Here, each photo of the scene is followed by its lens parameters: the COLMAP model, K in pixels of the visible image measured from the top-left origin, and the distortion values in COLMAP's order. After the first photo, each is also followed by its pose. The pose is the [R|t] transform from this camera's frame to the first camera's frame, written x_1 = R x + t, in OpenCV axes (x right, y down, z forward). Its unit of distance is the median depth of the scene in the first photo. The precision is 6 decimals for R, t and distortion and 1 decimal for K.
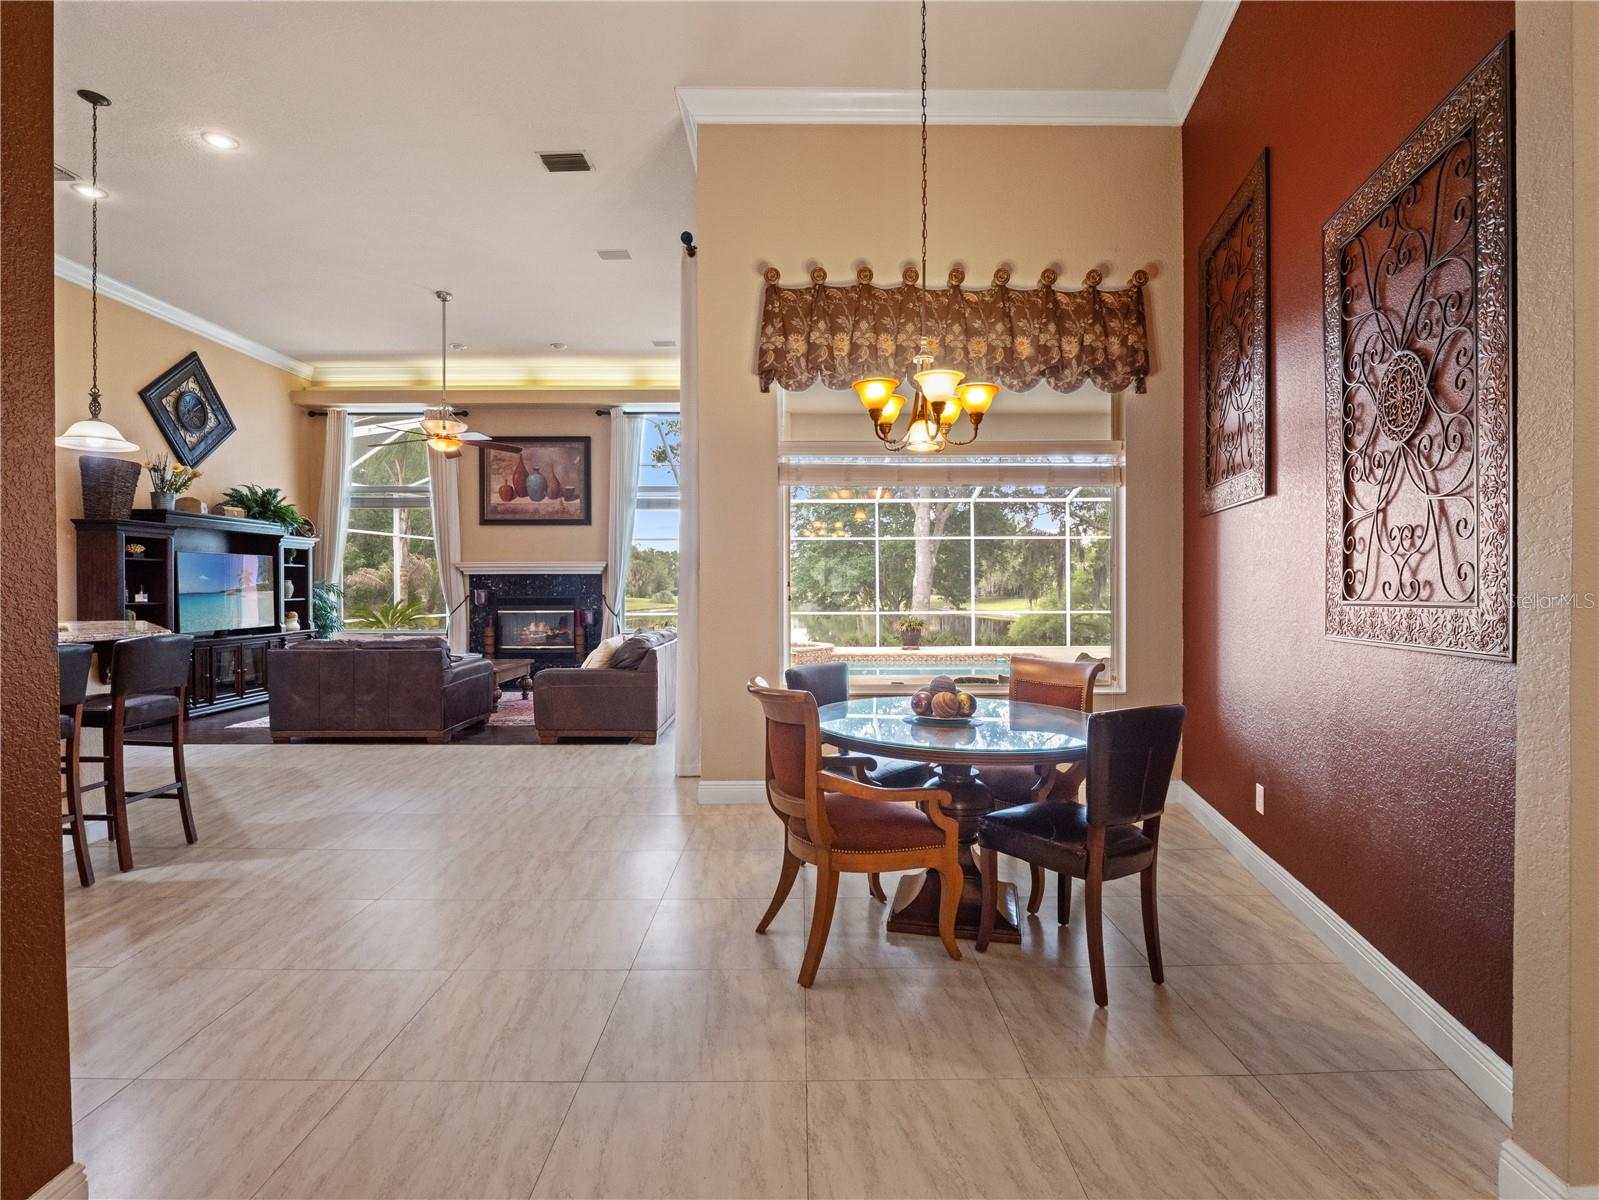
lens RADIAL K [[774.7, 0, 806.6], [0, 774.7, 596.1], [0, 0, 1]] dist [-0.006064, -0.004809]
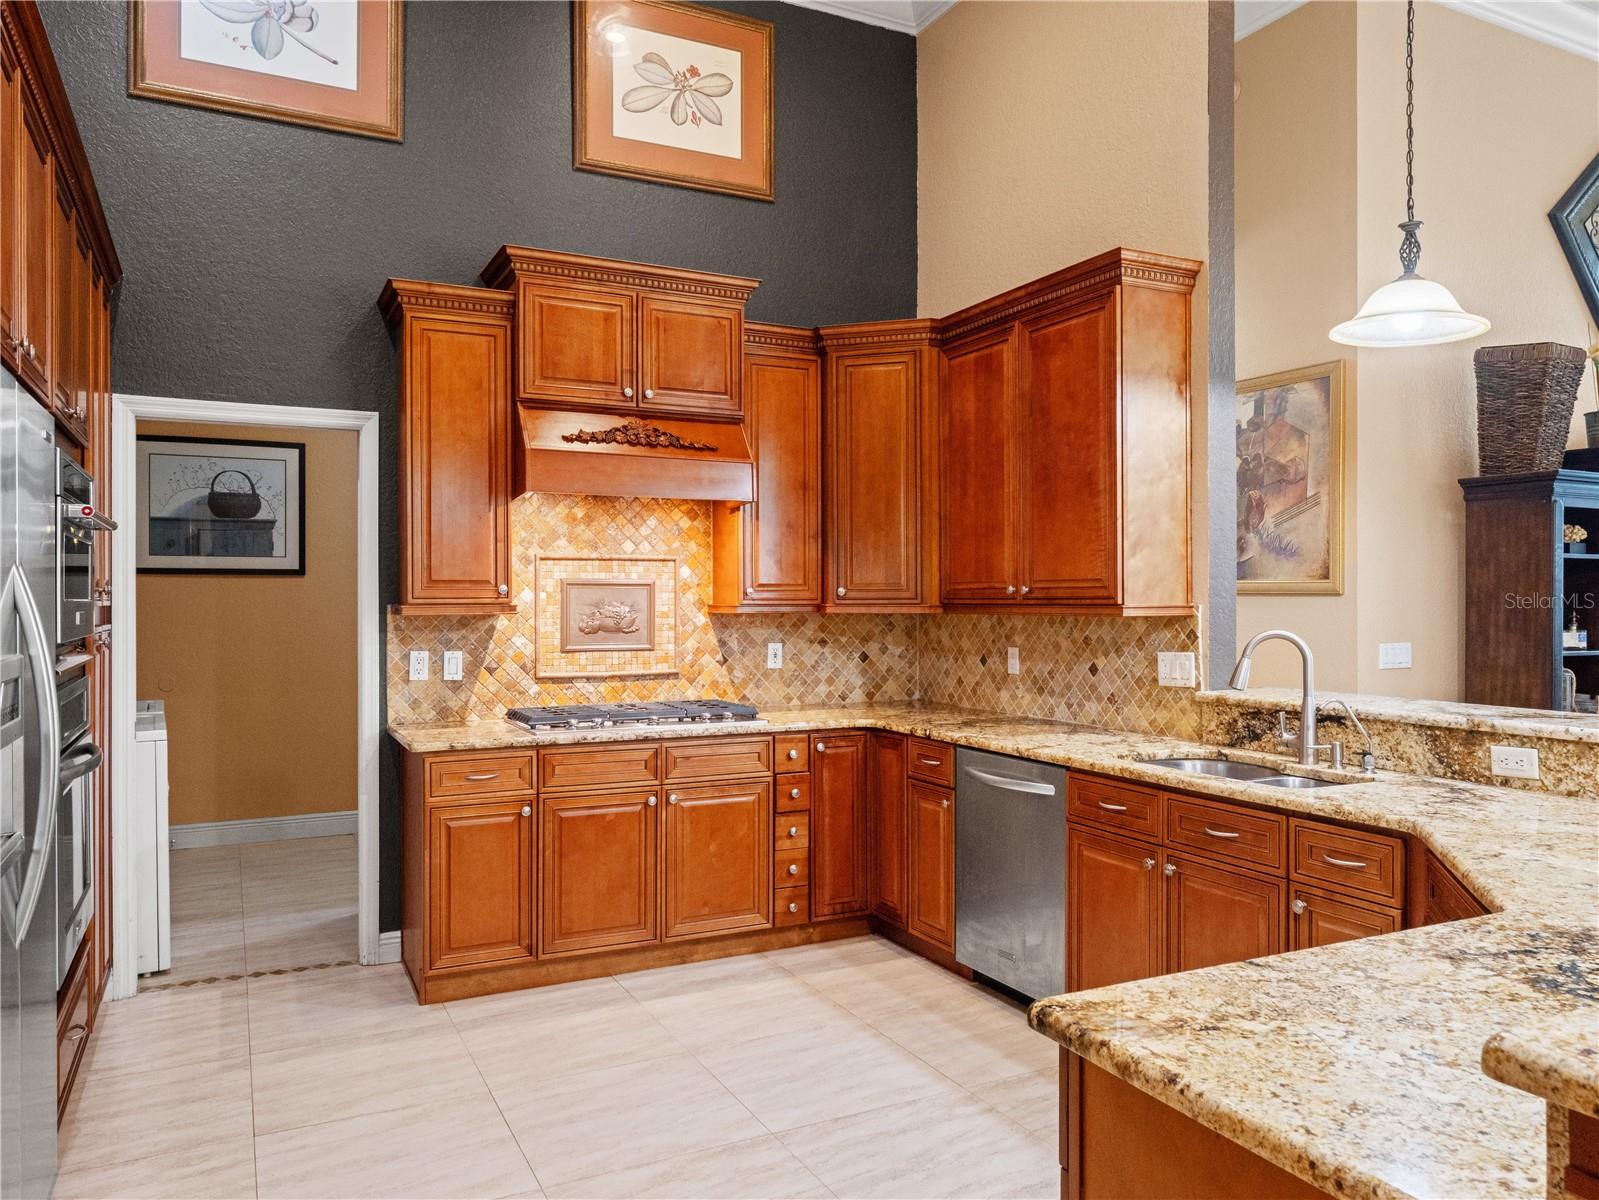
lens RADIAL K [[1141.5, 0, 809.9], [0, 1141.5, 600.6], [0, 0, 1]] dist [0.004156, -0.007854]
pose [[0.453084, 0.002779, -0.891464, -0.443148], [-0.010965, 0.999937, -0.002455, -0.013883], [0.891401, 0.010887, 0.453085, 0.262456]]
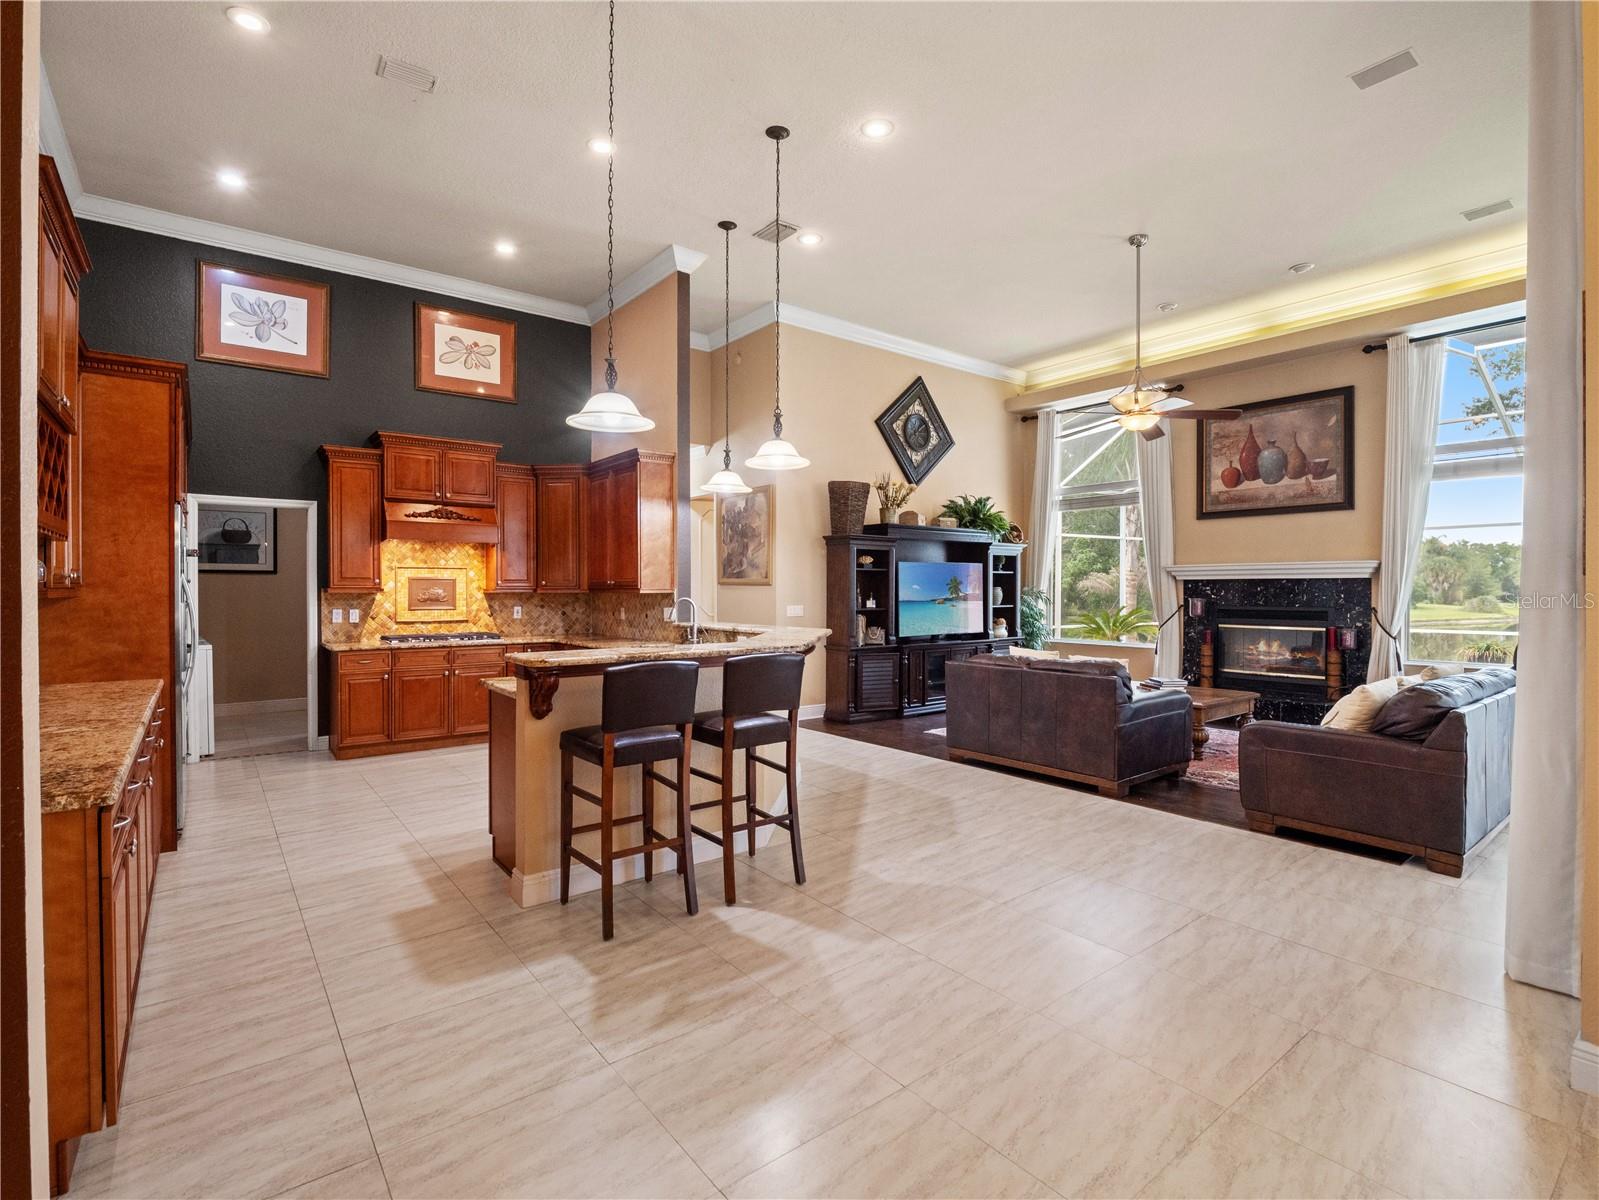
lens RADIAL K [[774.7, 0, 803.4], [0, 774.7, 594.0], [0, 0, 1]] dist [-0.006064, -0.004809]
pose [[0.614843, 0.006972, -0.788619, -0.041137], [-0.011729, 0.999931, -0.000305, -0.010492], [0.788562, 0.009438, 0.614883, 0.227504]]
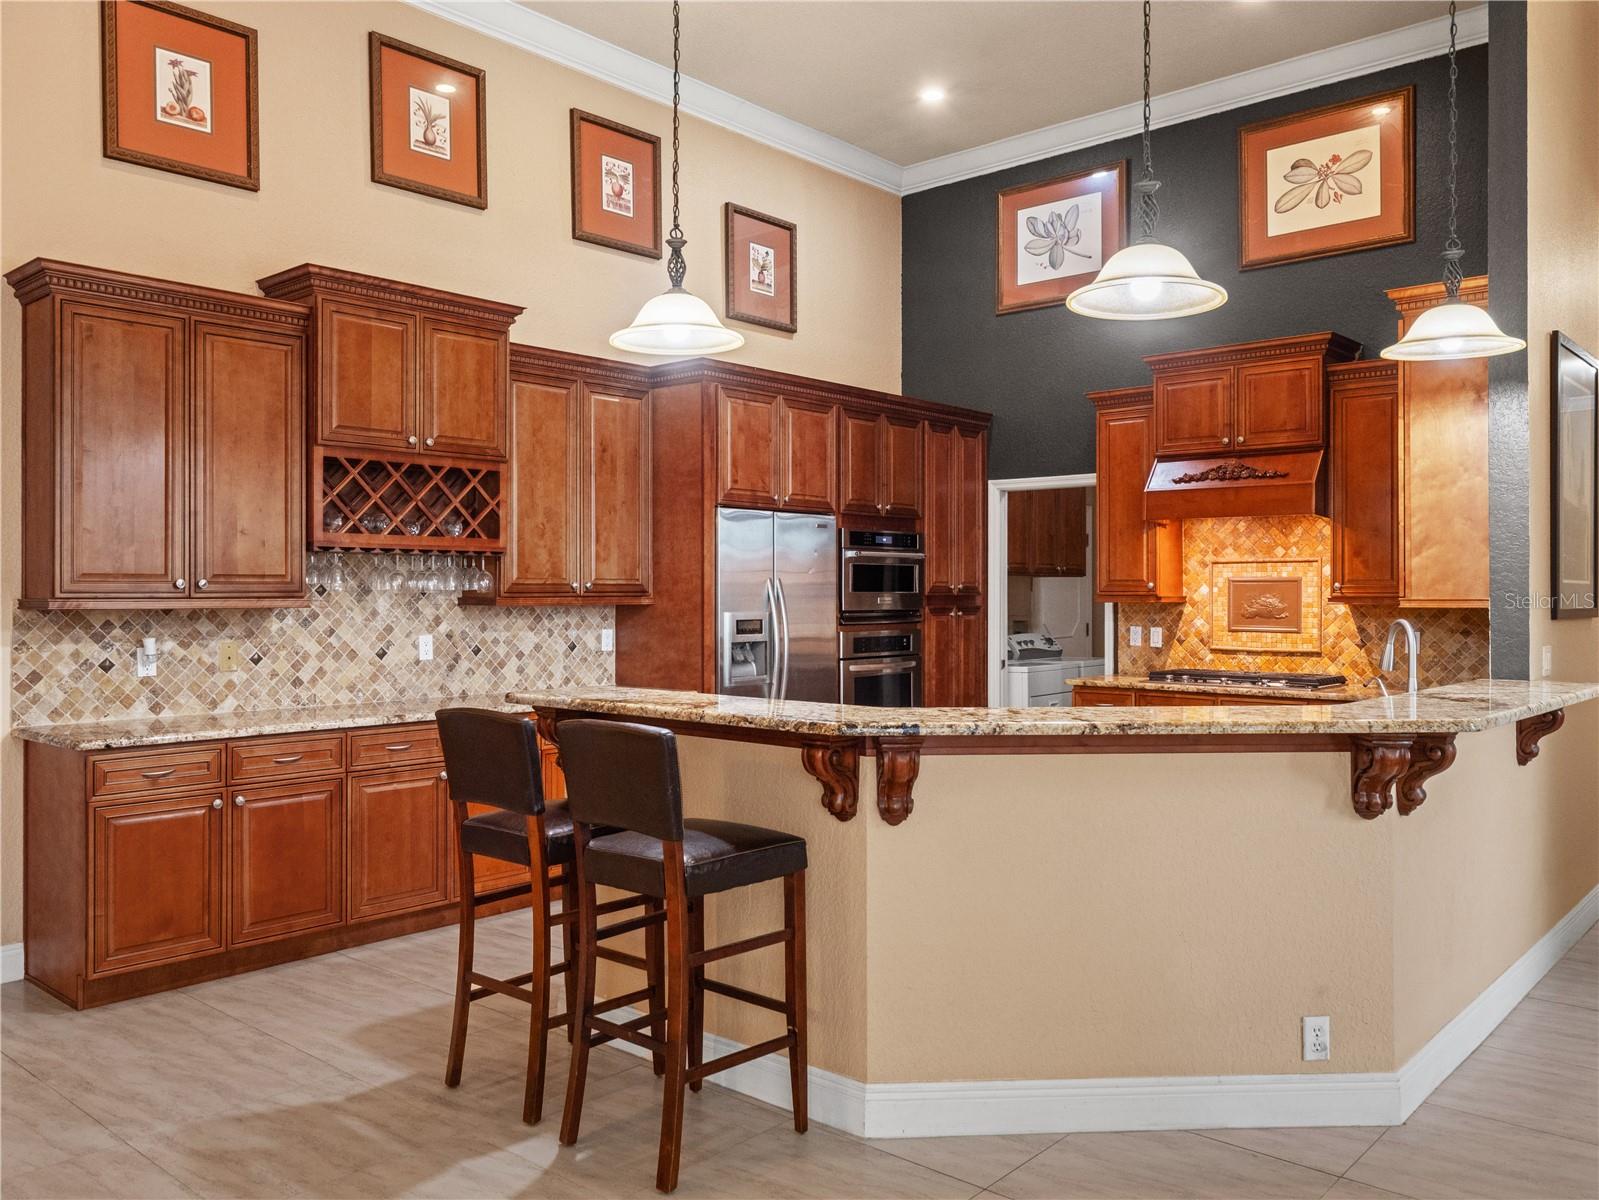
lens RADIAL K [[1260.7, 0, 802.3], [0, 1260.7, 588.4], [0, 0, 1]] dist [-0.002130, 0.008071]
pose [[-0.663991, -0.000937, -0.747740, -0.153231], [-0.008699, 0.999941, 0.006472, -0.020835], [0.747690, 0.010802, -0.663960, 0.805301]]
